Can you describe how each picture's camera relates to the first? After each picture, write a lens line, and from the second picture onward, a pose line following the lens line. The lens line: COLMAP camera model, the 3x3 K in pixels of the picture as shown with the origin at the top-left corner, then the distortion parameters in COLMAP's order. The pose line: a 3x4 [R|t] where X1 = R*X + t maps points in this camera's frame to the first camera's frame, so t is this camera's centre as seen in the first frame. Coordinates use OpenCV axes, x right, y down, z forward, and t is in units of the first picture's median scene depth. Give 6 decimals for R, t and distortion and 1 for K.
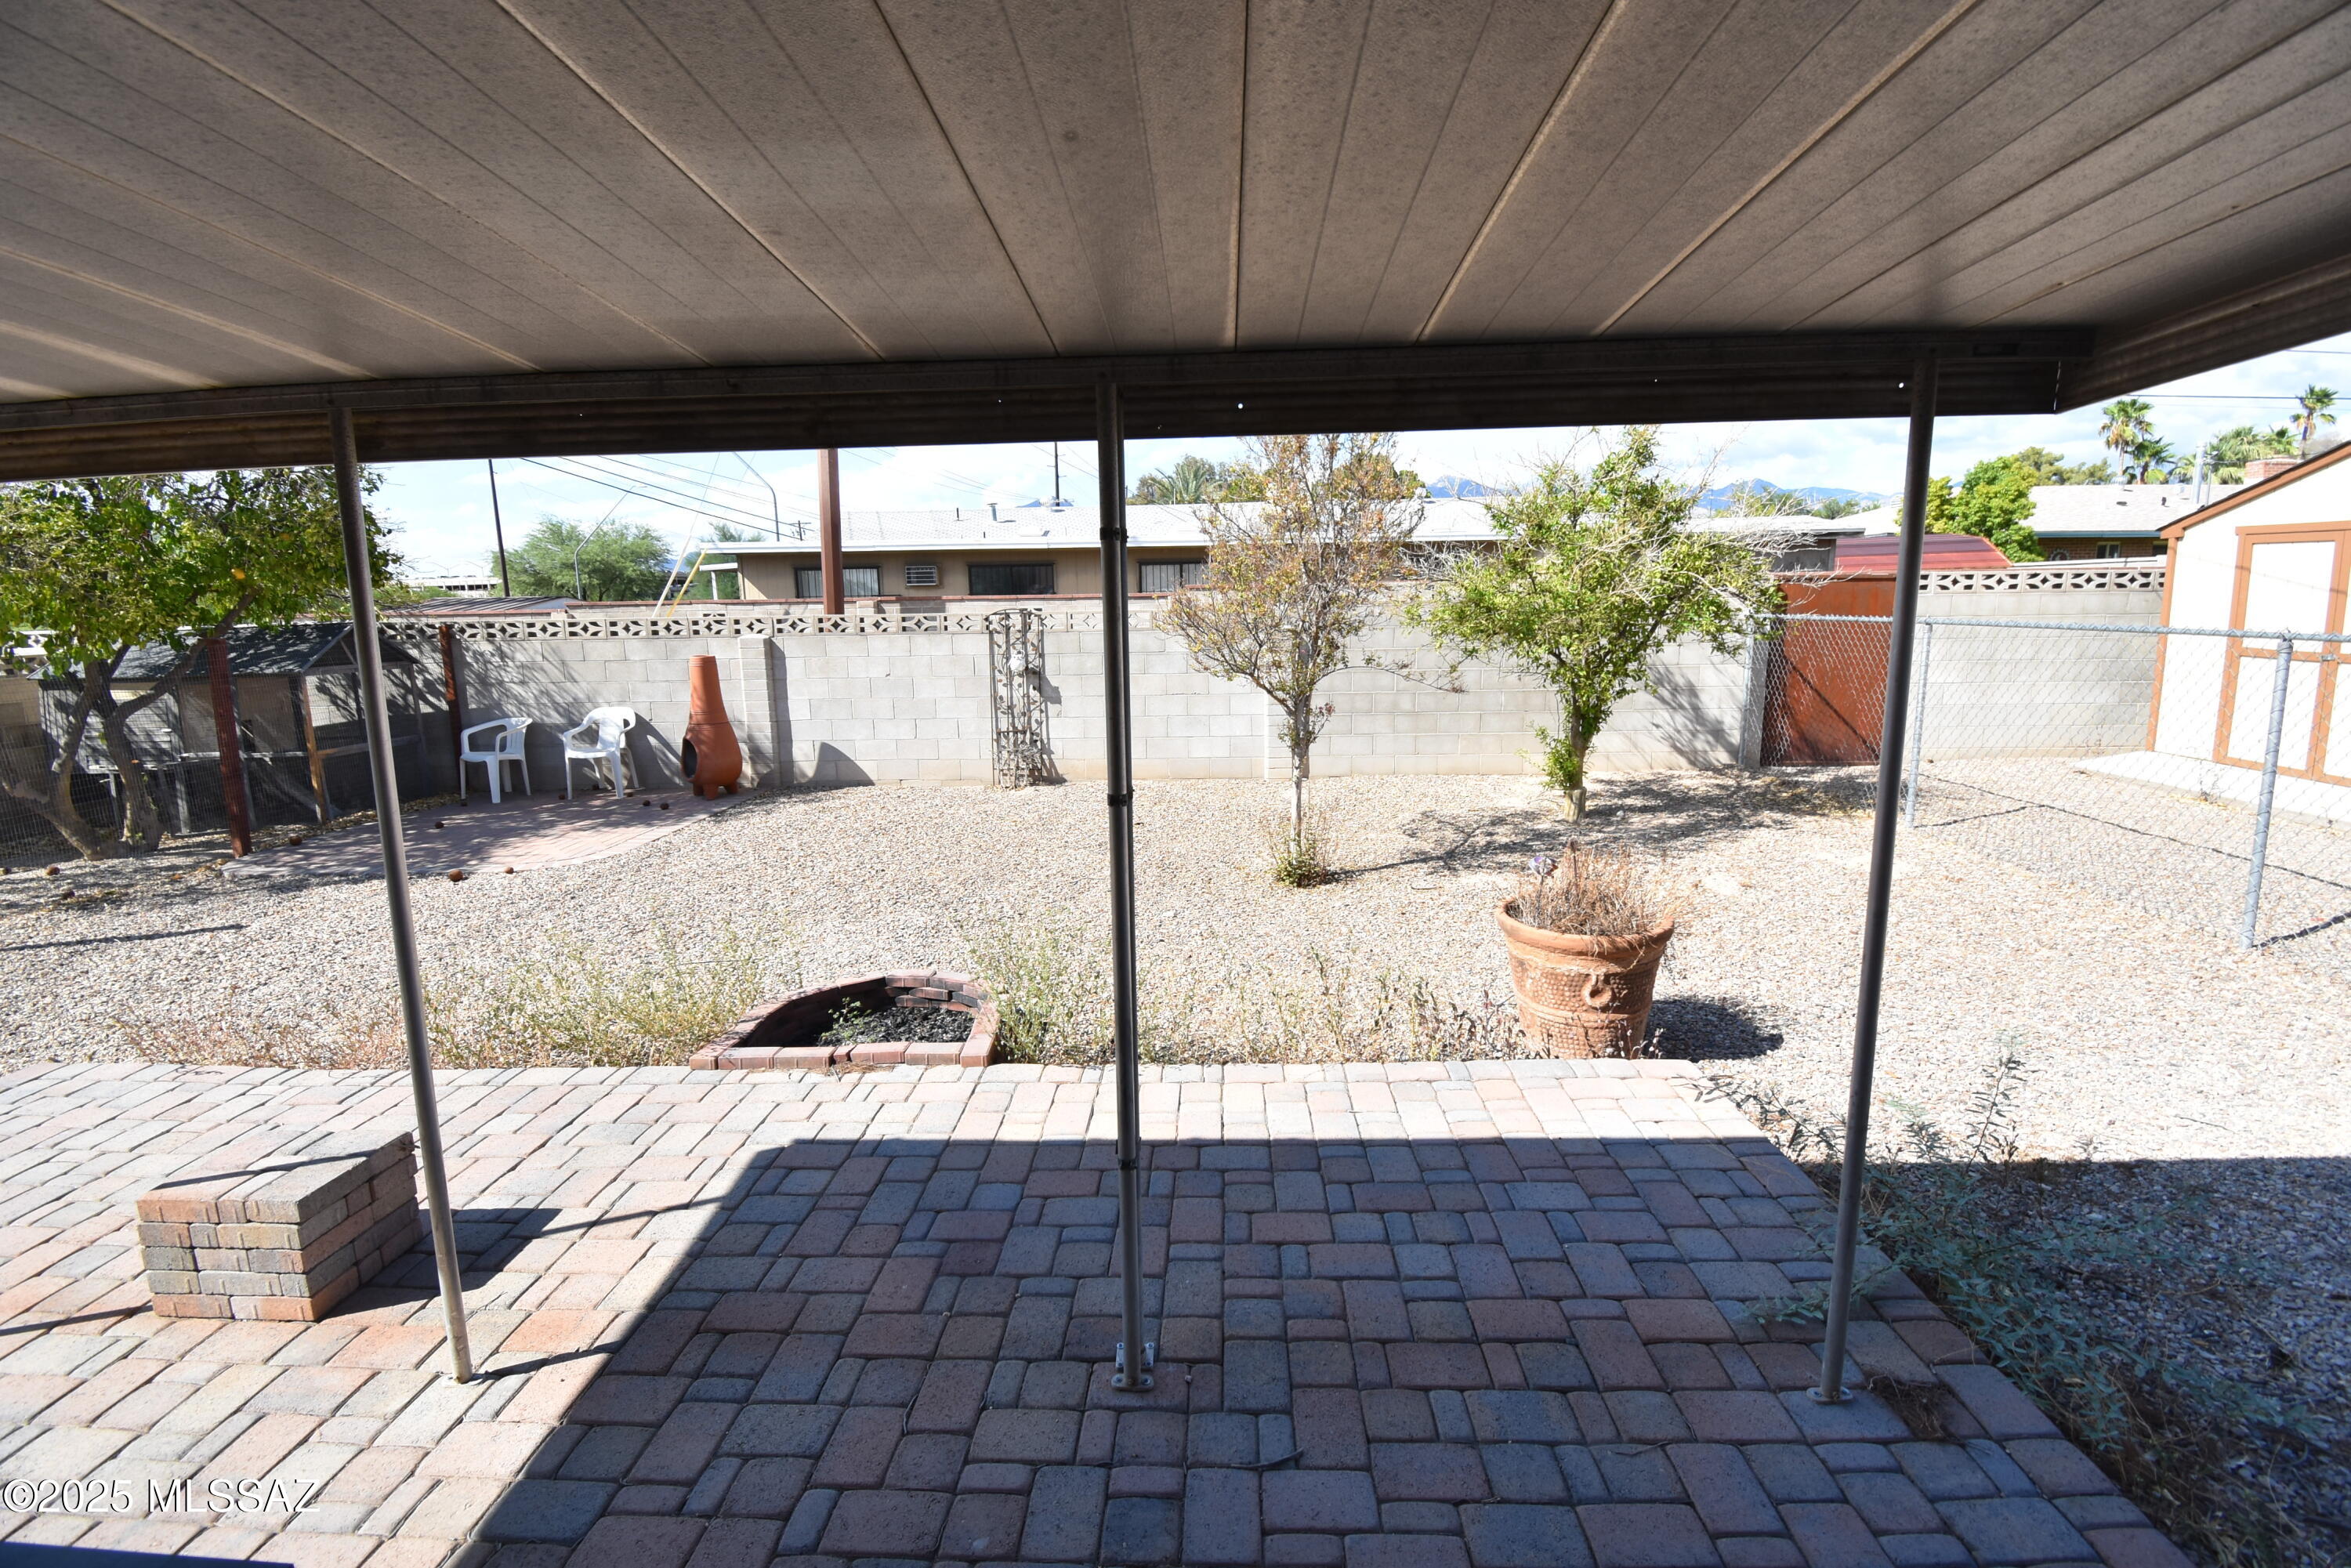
lens RADIAL K [[1041.3, 0, 1193.0], [0, 1041.3, 778.6], [0, 0, 1]] dist [0.008920, -0.019051]
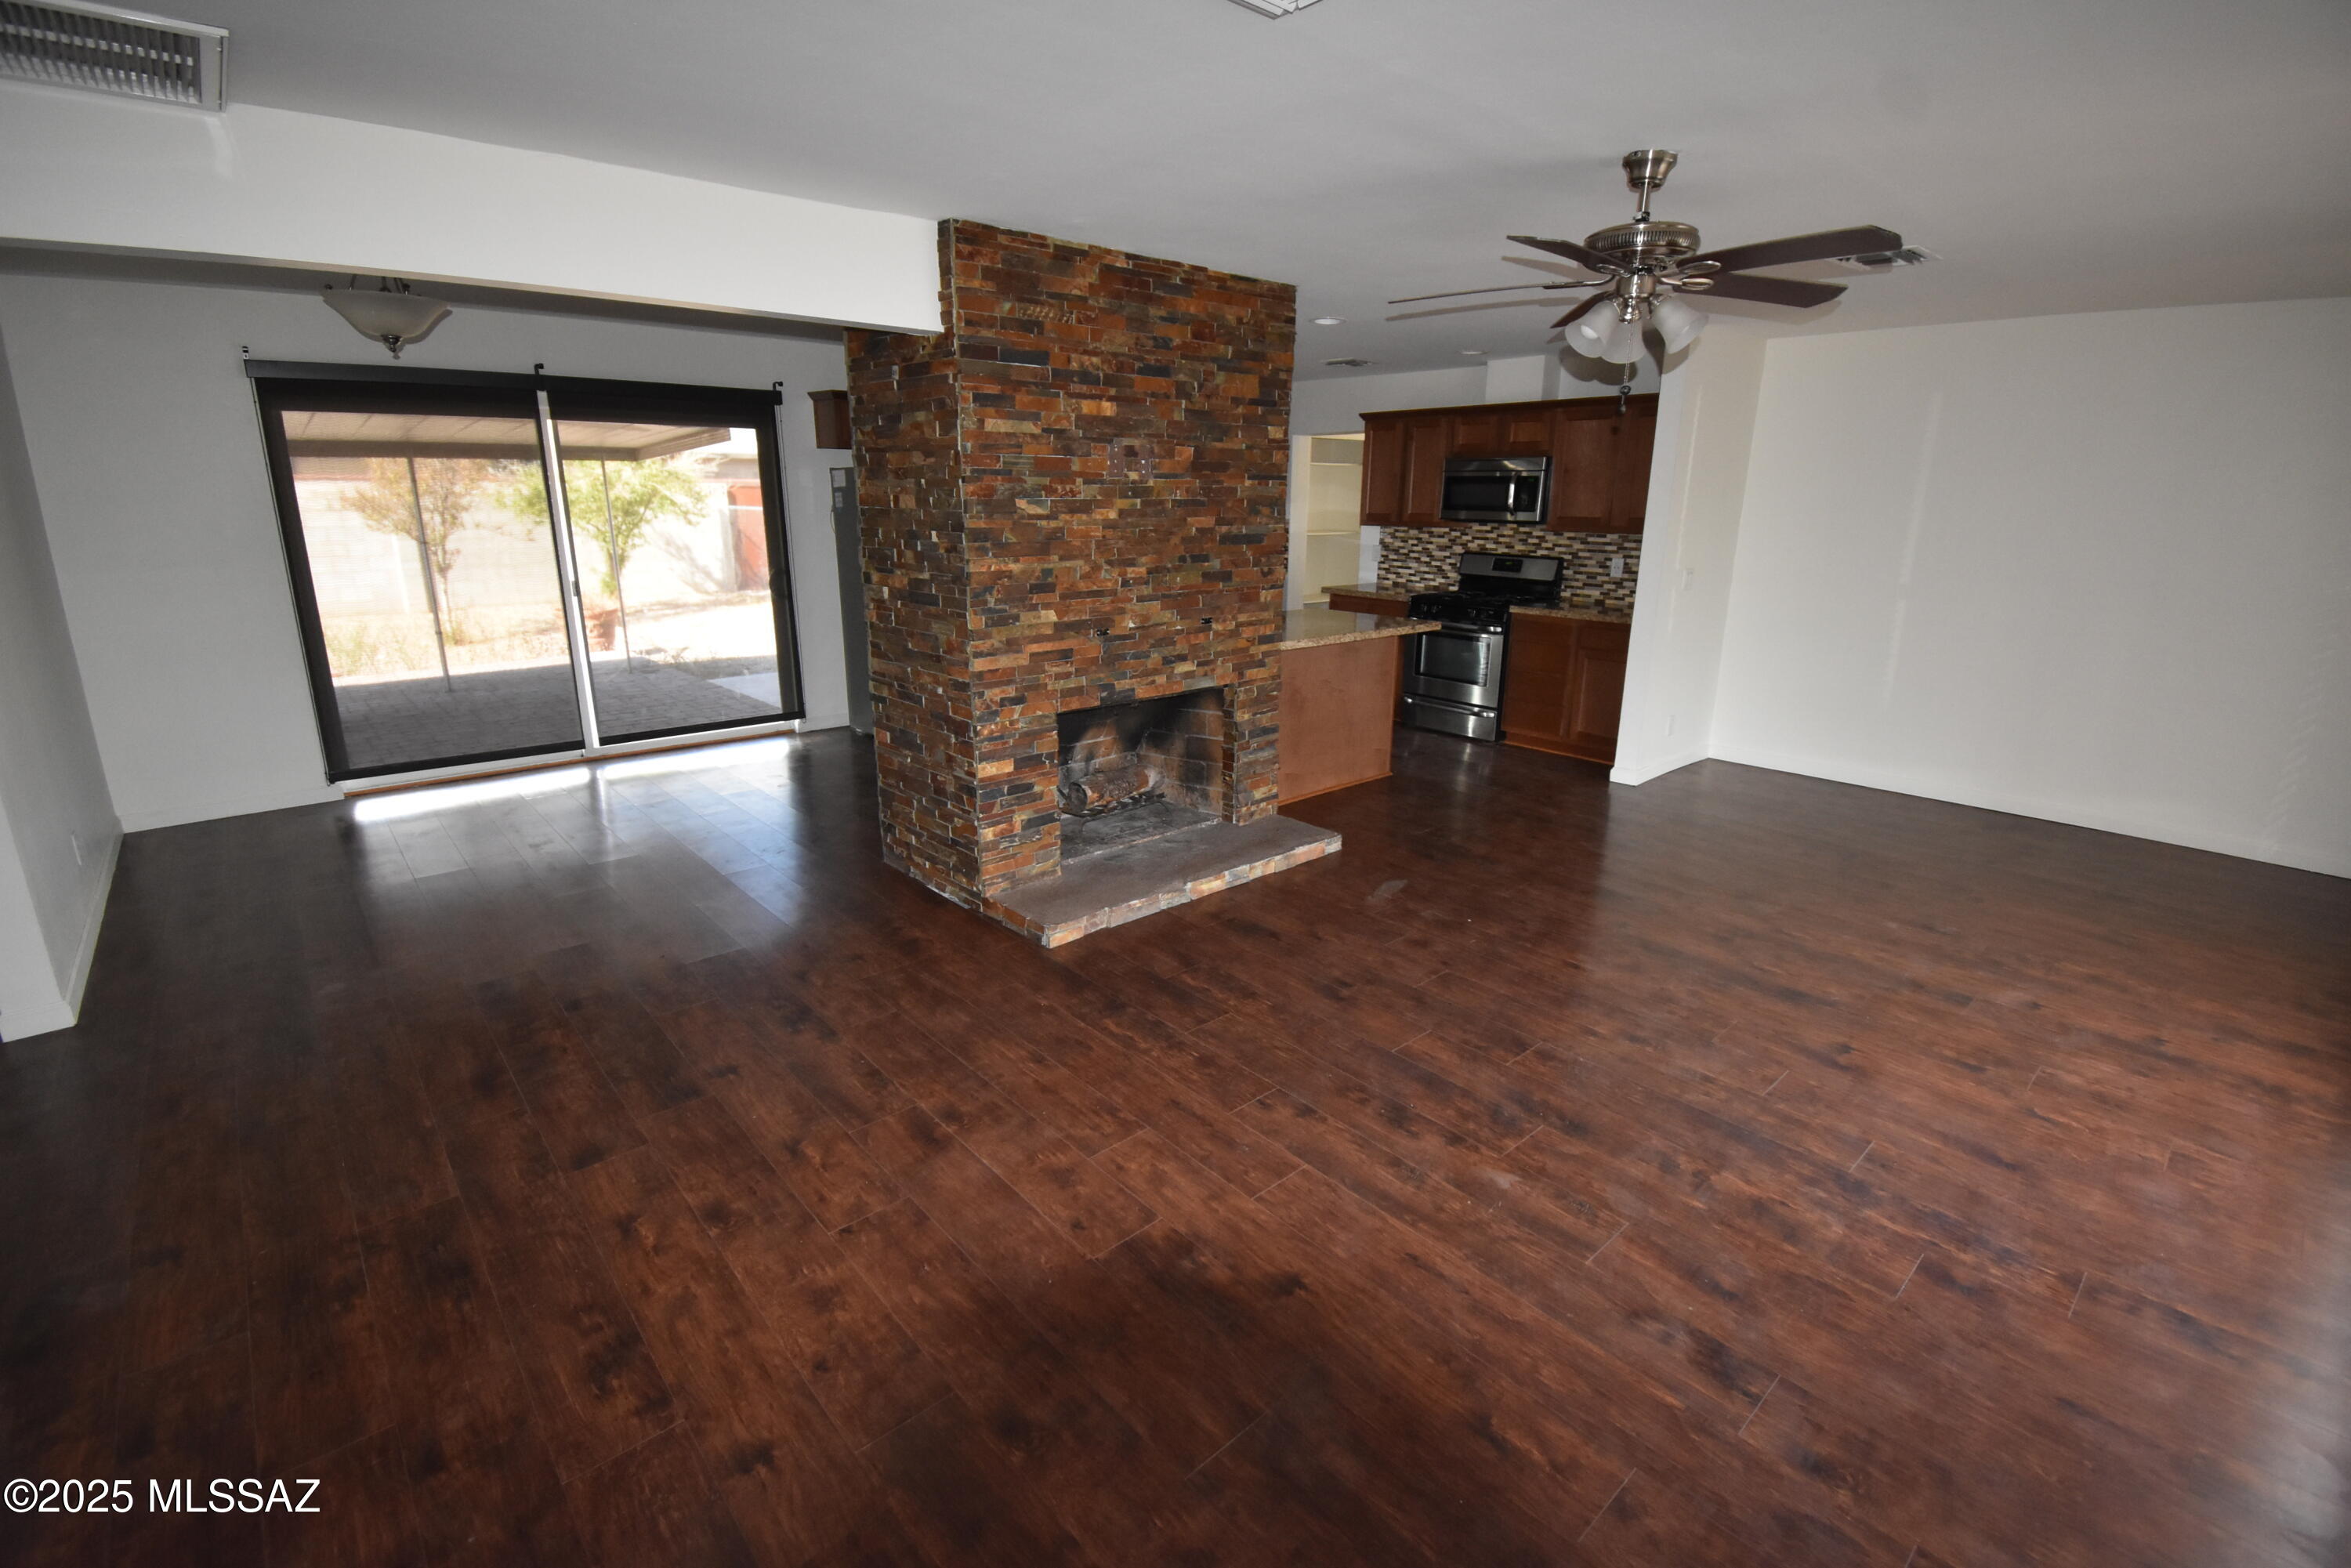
lens RADIAL K [[1041.3, 0, 1178.2], [0, 1041.3, 772.8], [0, 0, 1]] dist [0.008920, -0.019051]
pose [[0.719814, -0.153355, 0.677015, -0.212144], [0.089817, 0.987669, 0.128228, 0.161883], [-0.688332, -0.031493, 0.724712, -1.014885]]
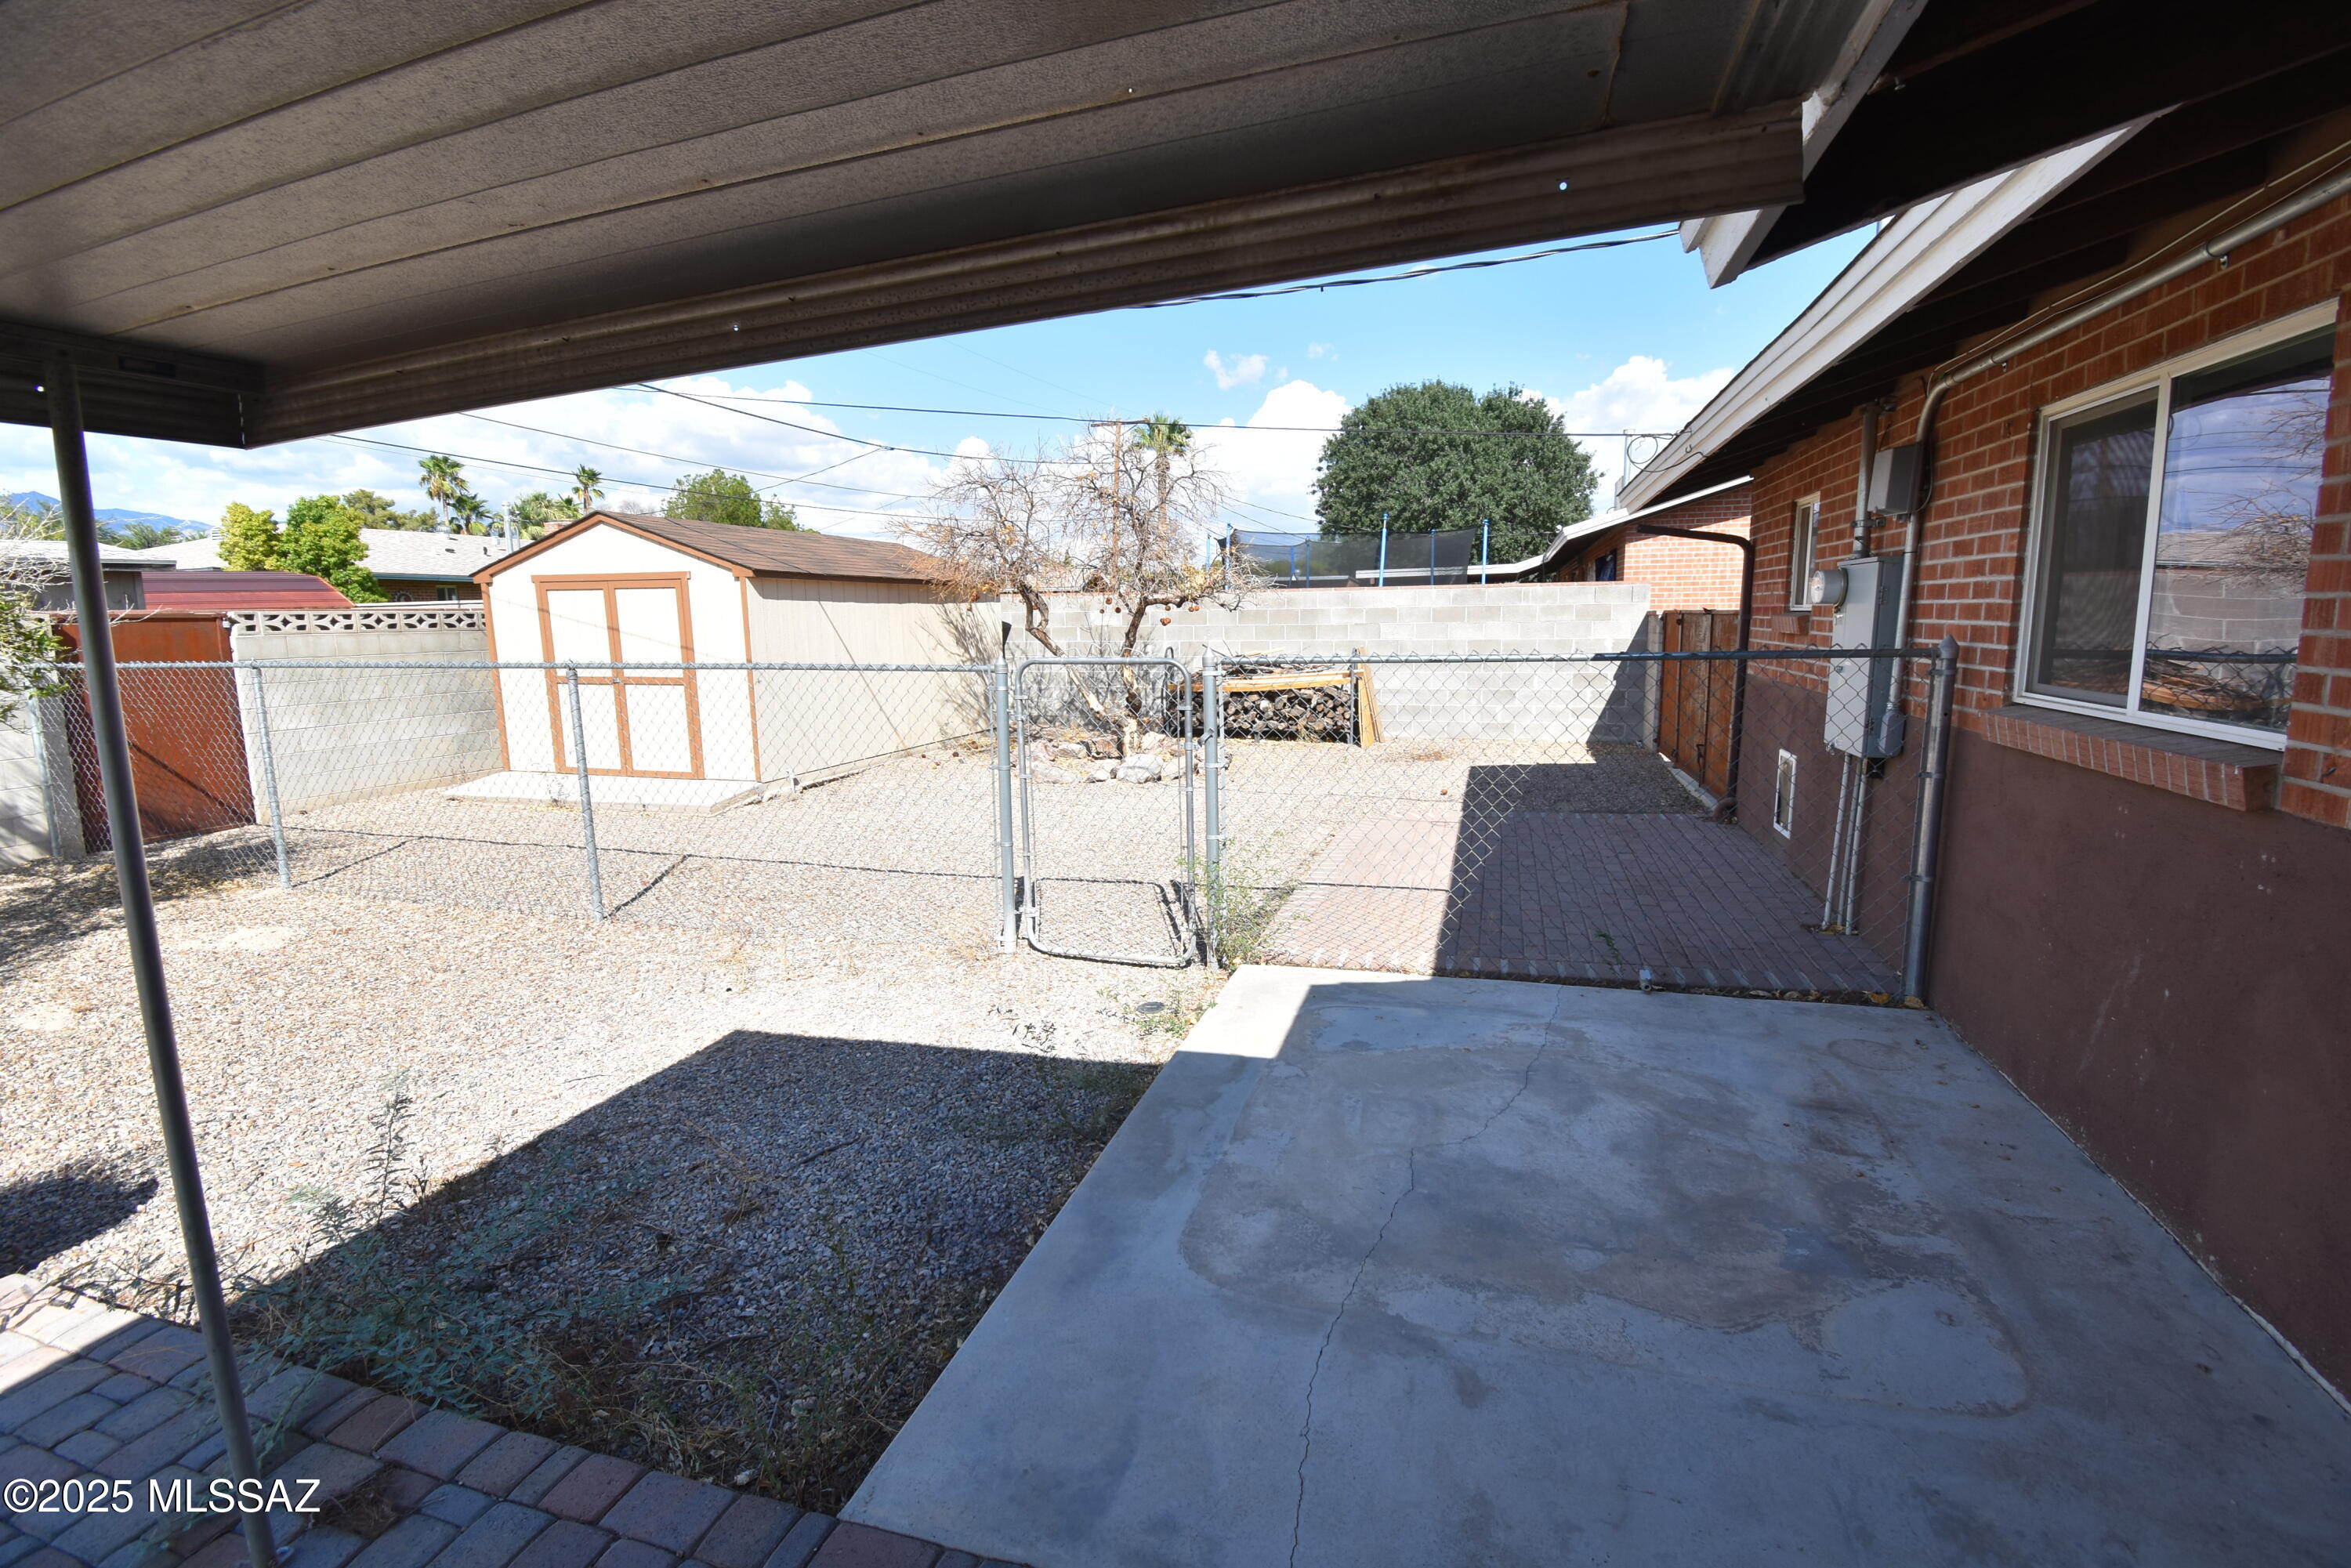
lens RADIAL K [[1041.3, 0, 1176.6], [0, 1041.3, 776.5], [0, 0, 1]] dist [0.008920, -0.019051]
pose [[0.261005, -0.133224, 0.956100, 0.033440], [0.170876, 0.981167, 0.090069, 0.002017], [-0.950094, 0.139866, 0.278854, -0.013257]]
